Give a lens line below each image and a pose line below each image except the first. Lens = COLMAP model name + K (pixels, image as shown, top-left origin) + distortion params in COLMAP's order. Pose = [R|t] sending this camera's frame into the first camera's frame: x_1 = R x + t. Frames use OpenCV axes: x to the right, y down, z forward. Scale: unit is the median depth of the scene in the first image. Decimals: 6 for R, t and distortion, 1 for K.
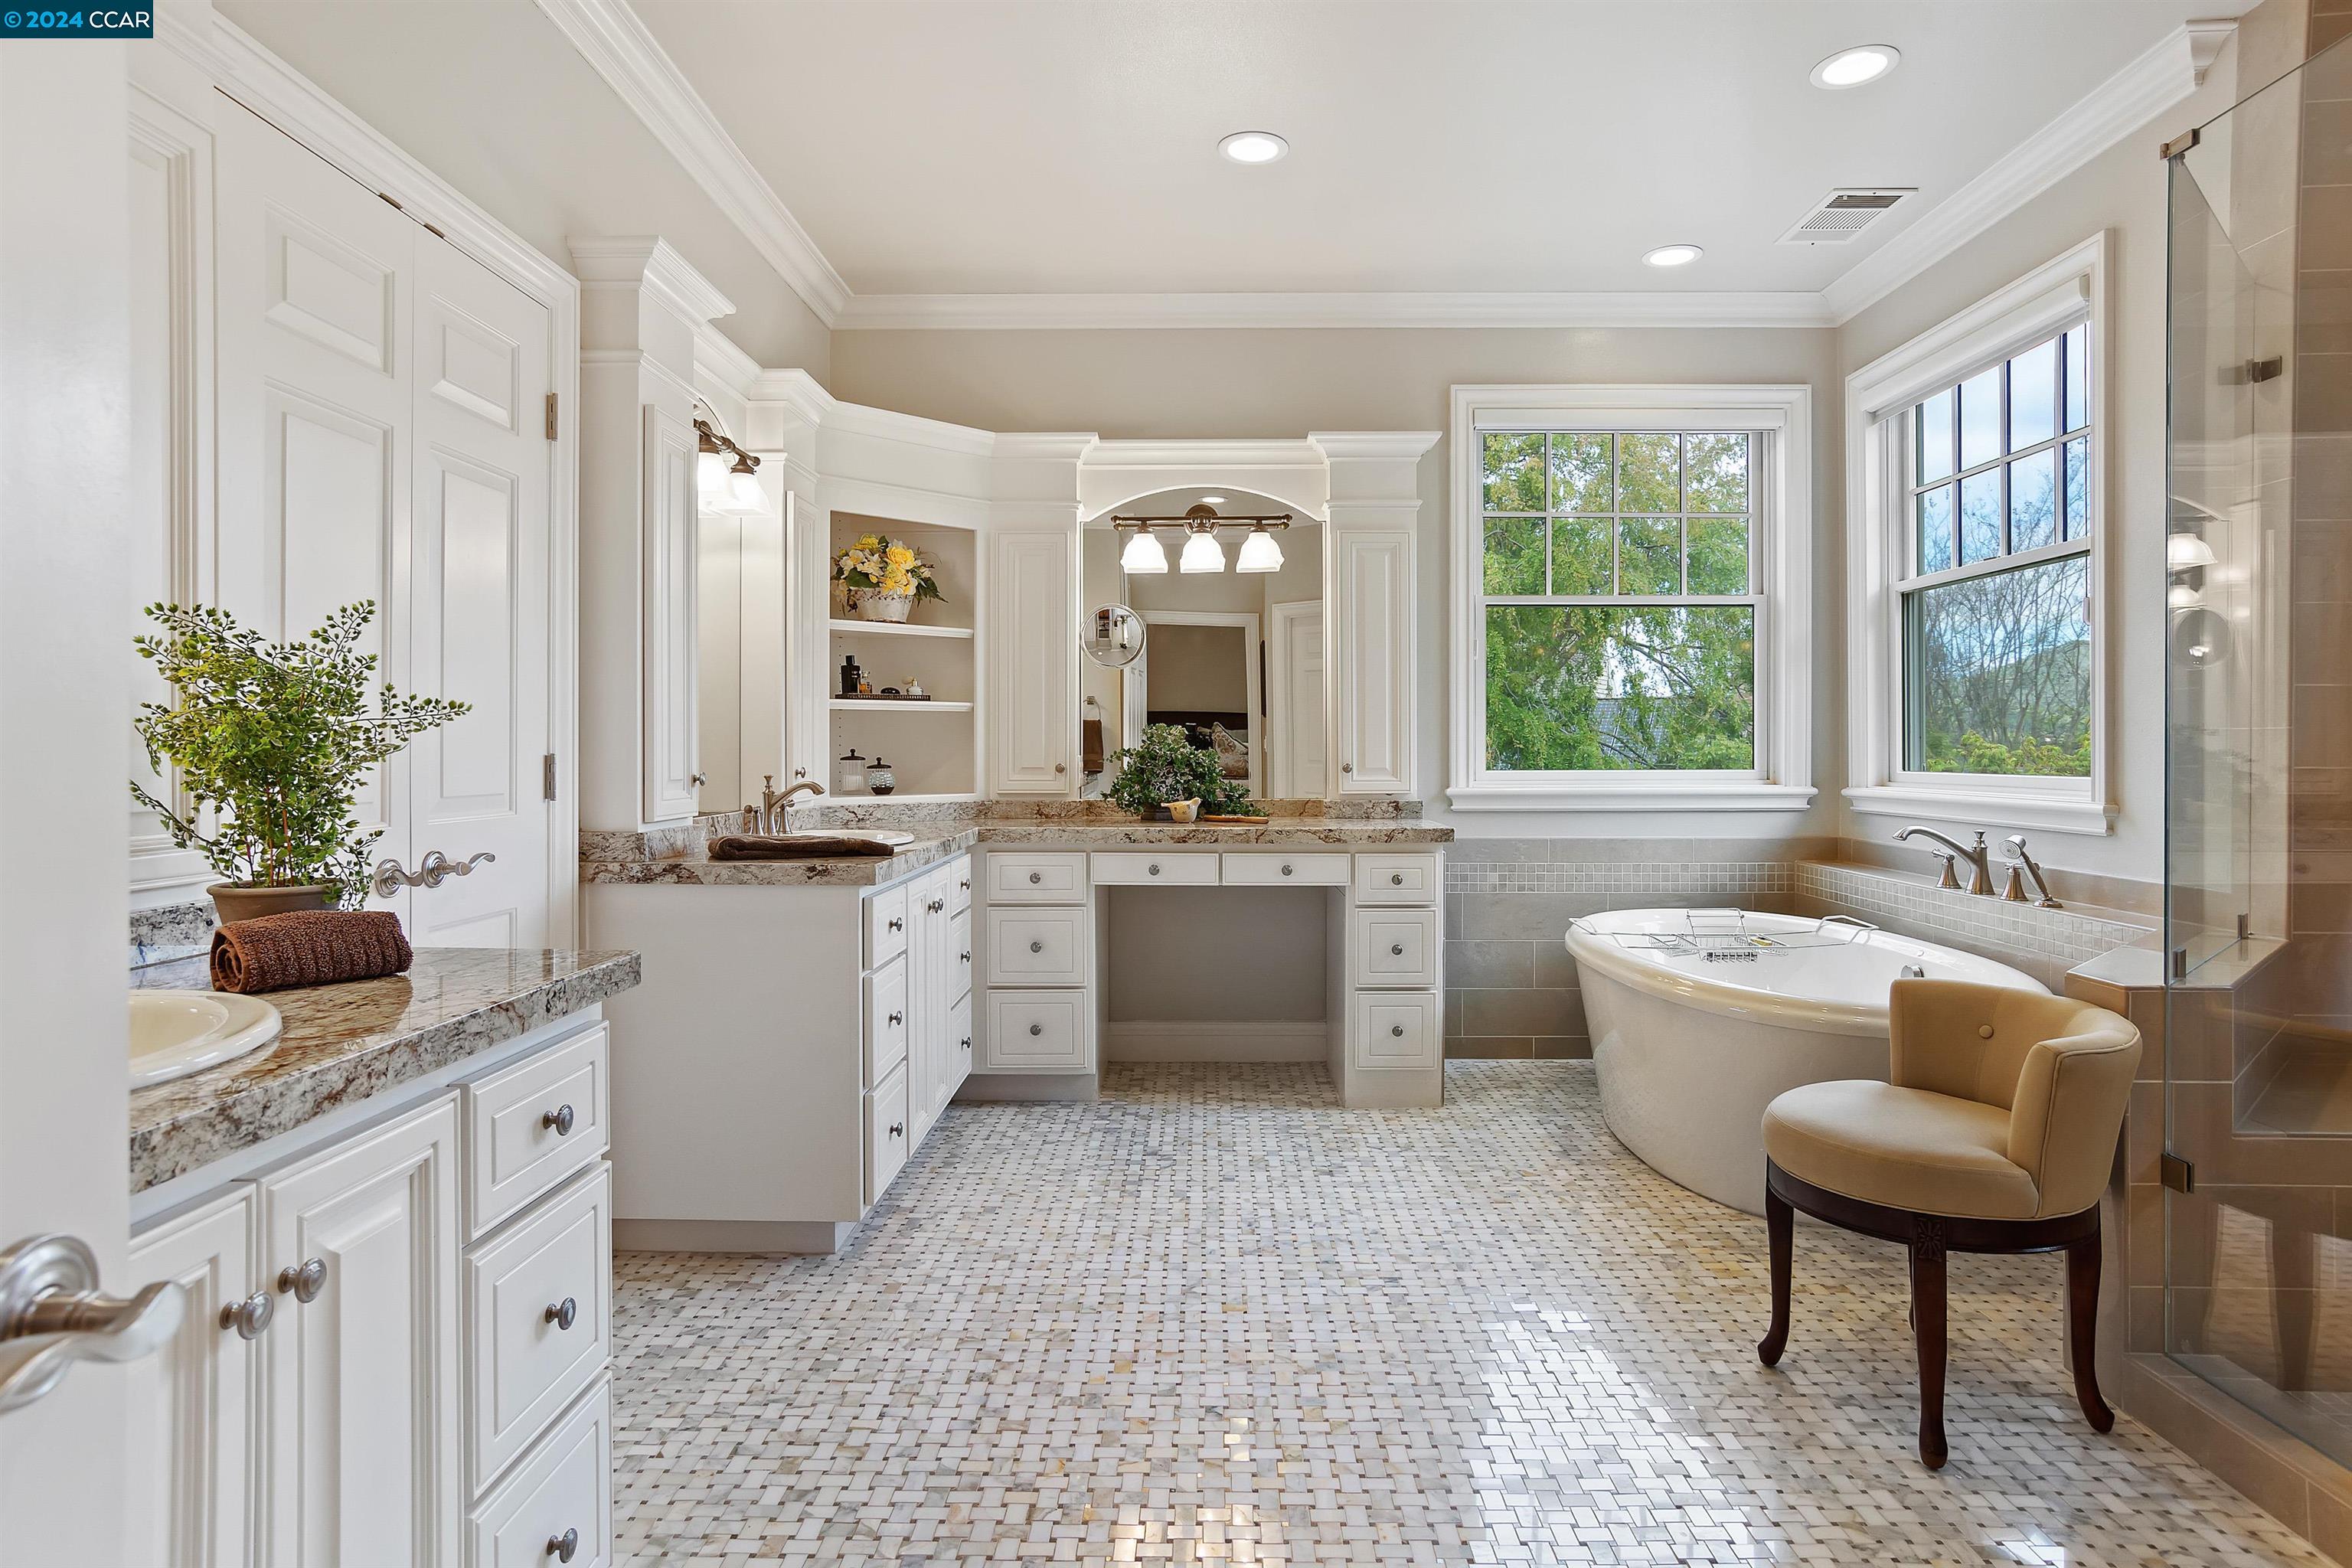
lens RADIAL K [[1333.7, 0, 1194.1], [0, 1333.7, 752.0], [0, 0, 1]] dist [-0.047695, 0.029972]
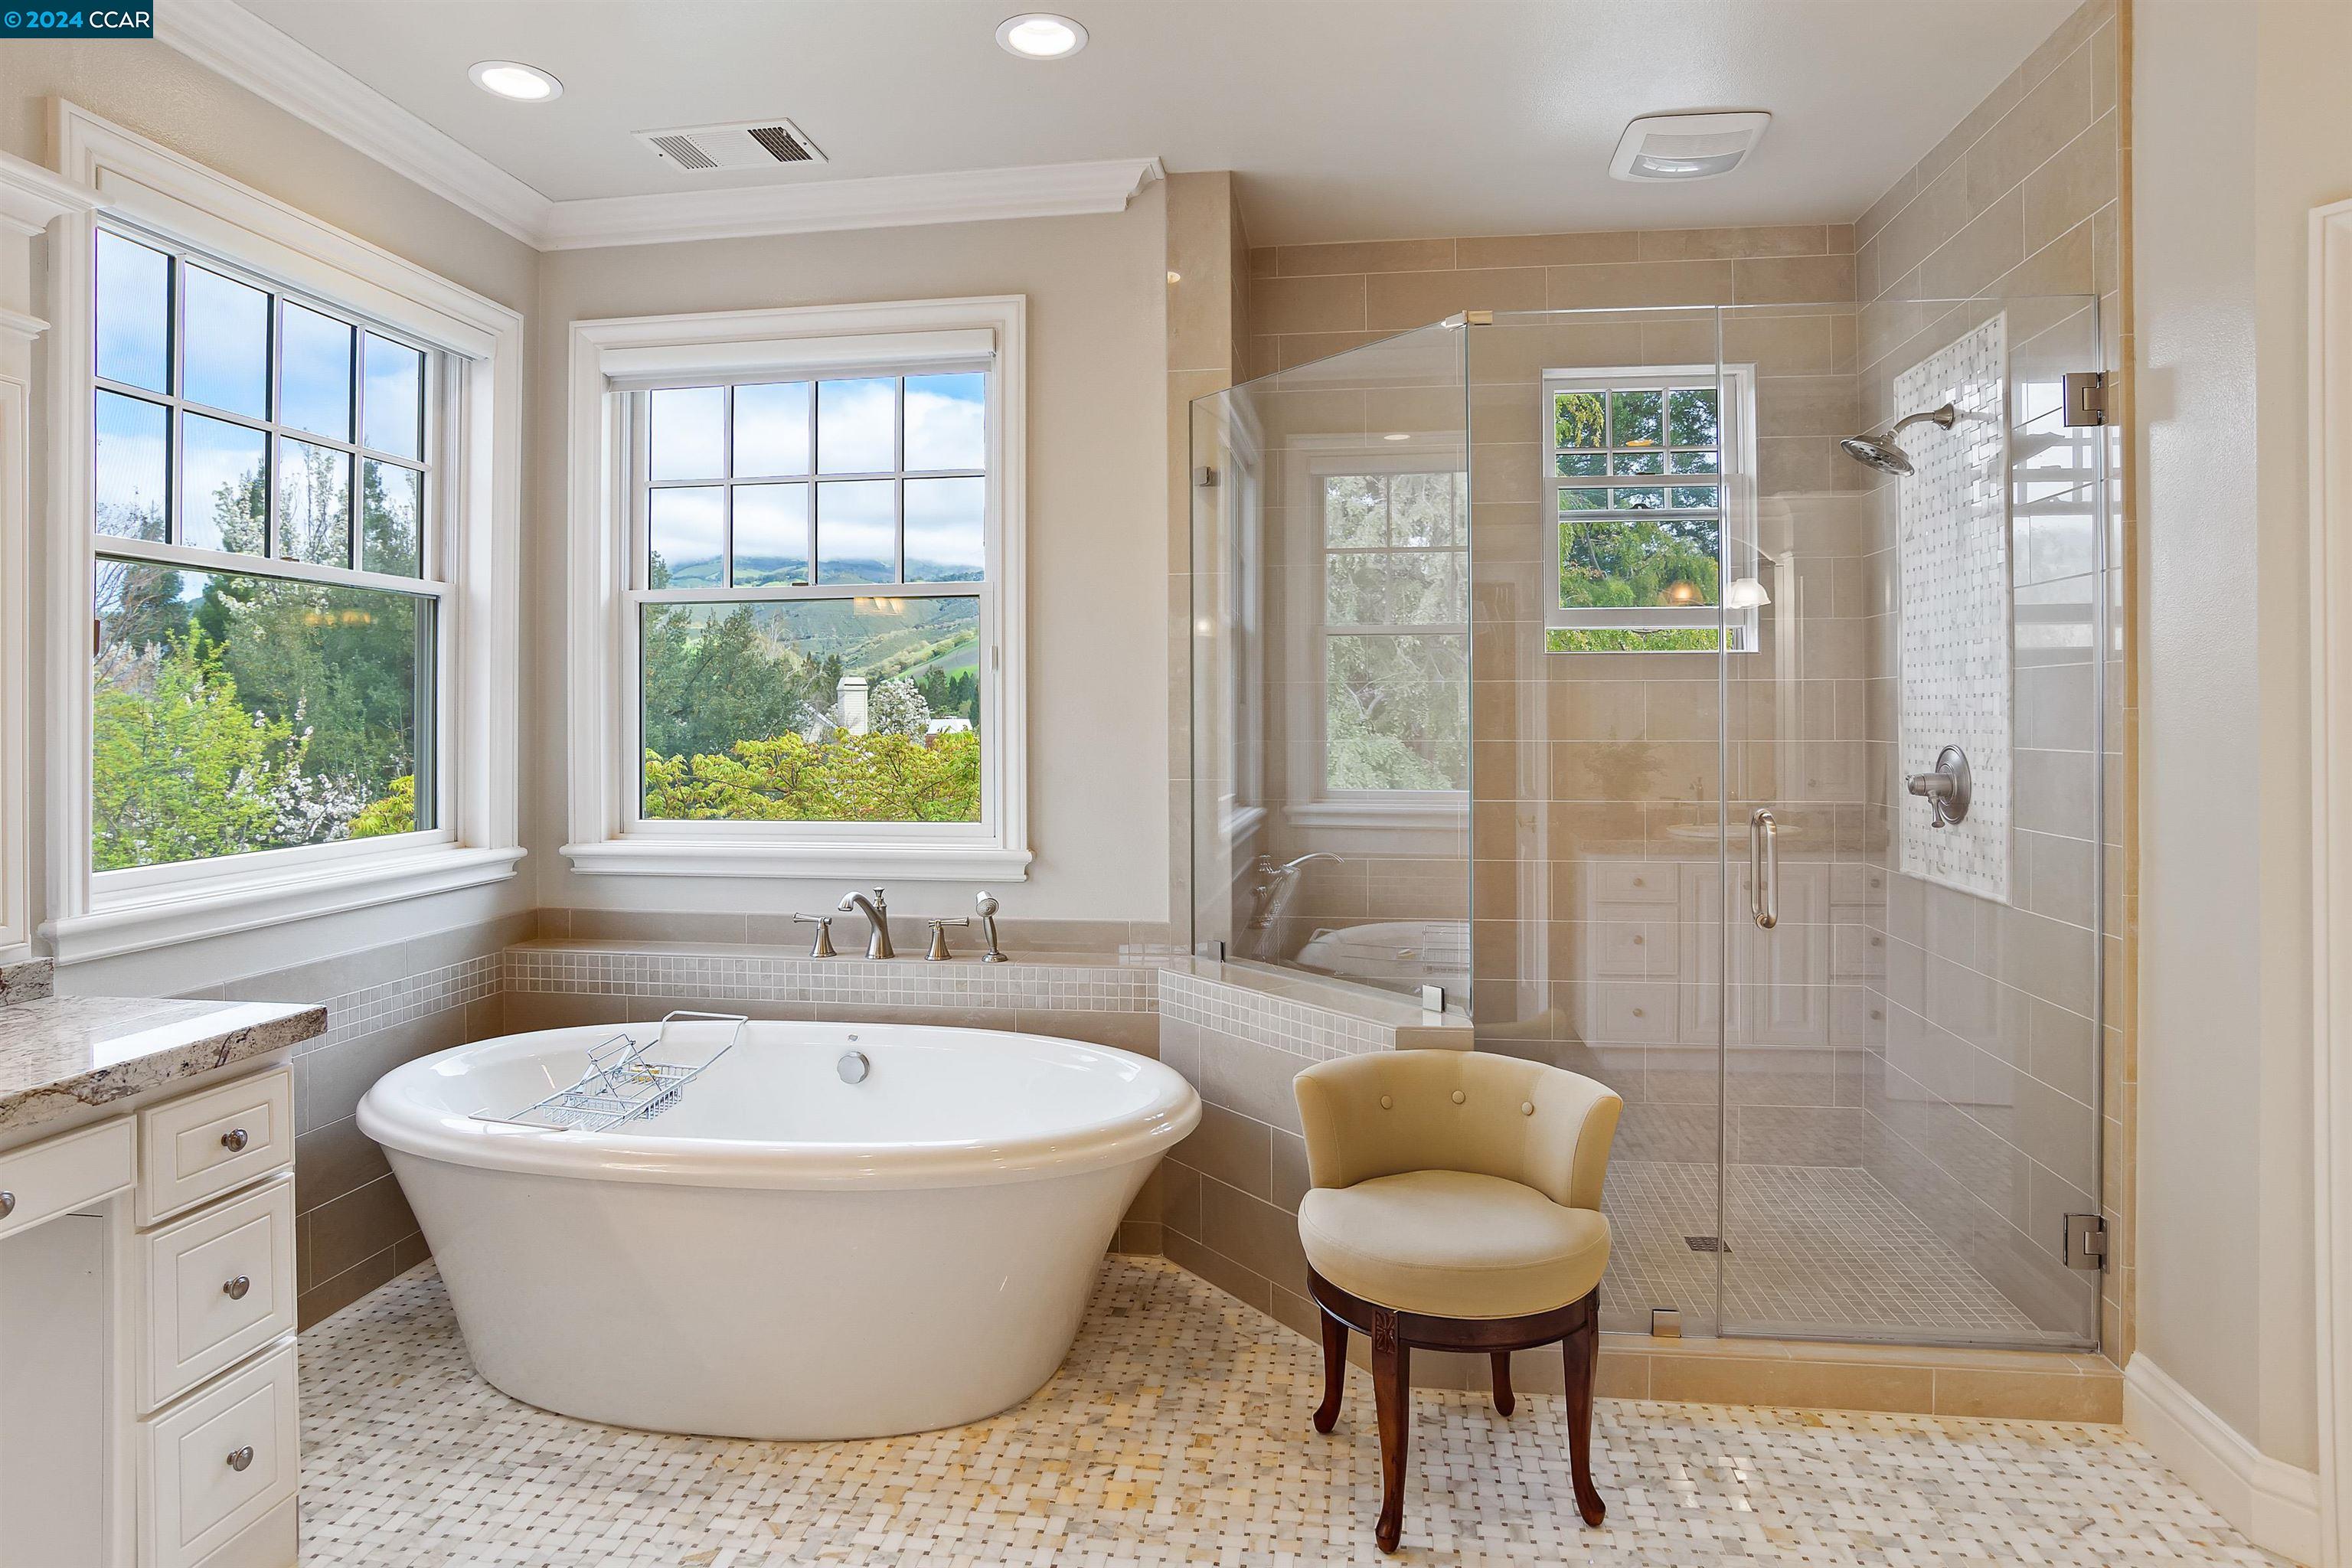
lens RADIAL K [[1337.6, 0, 1185.9], [0, 1337.6, 702.1], [0, 0, 1]] dist [-0.063796, 0.027431]
pose [[0.125490, 0.008265, 0.992061, -0.256191], [0.007087, 0.999932, -0.009227, -0.051776], [-0.992070, 0.008188, 0.125422, 0.586331]]
